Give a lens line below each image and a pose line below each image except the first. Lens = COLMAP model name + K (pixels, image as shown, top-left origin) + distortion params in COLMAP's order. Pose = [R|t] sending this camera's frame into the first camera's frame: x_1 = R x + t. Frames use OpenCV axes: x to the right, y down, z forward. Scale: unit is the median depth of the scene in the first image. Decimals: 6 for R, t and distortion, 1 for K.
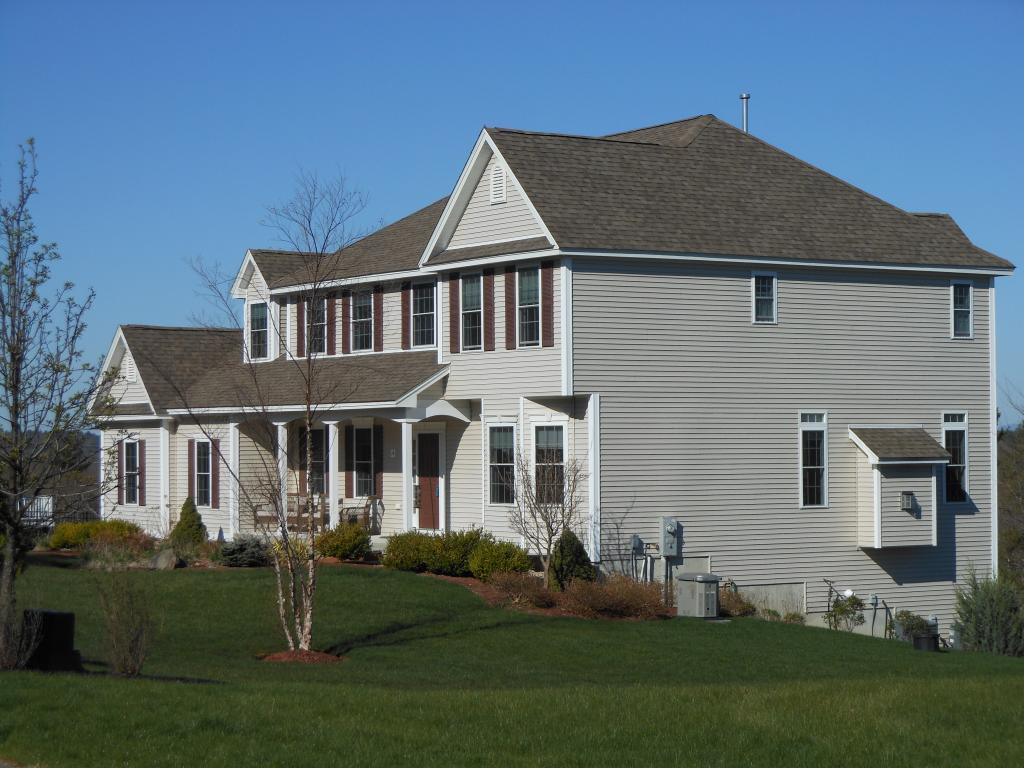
lens RADIAL K [[2270.1, 0, 512.0], [0, 2270.1, 384.0], [0, 0, 1]] dist [0.013439, 0.054619]
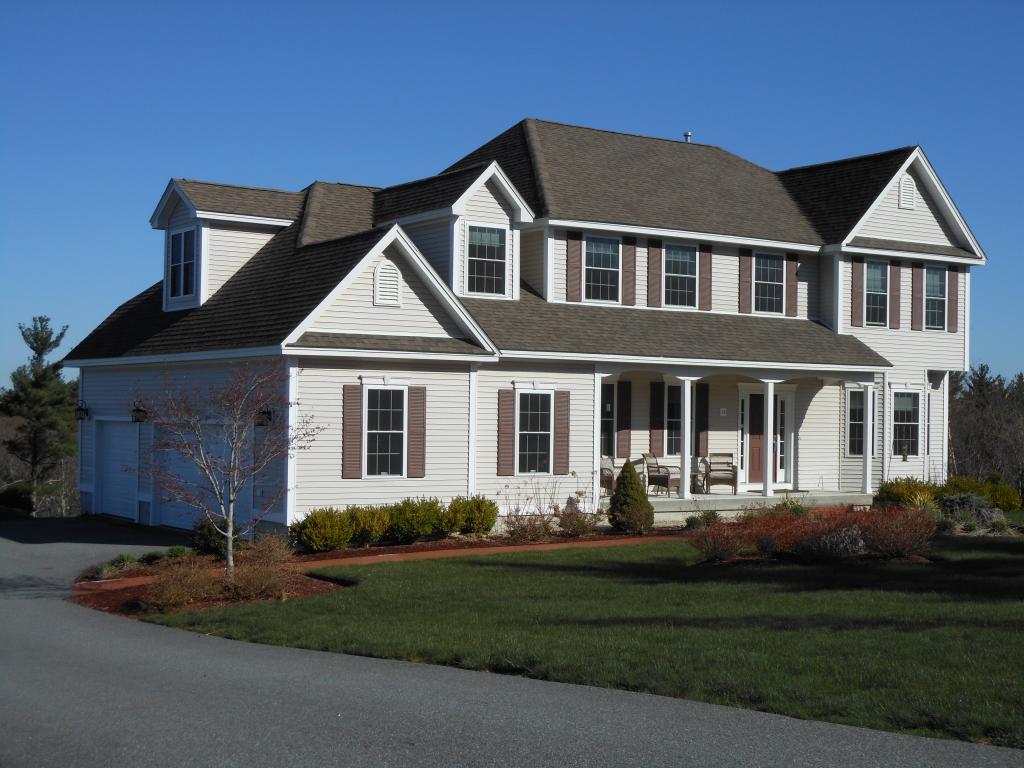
lens RADIAL K [[1493.5, 0, 512.0], [0, 1493.5, 384.0], [0, 0, 1]] dist [-0.002563, 0.006146]
pose [[-0.001054, 0.024101, 0.999709, -0.731669], [-0.042645, 0.998799, -0.024124, 0.038561], [-0.999090, -0.042658, -0.000025, 1.101891]]
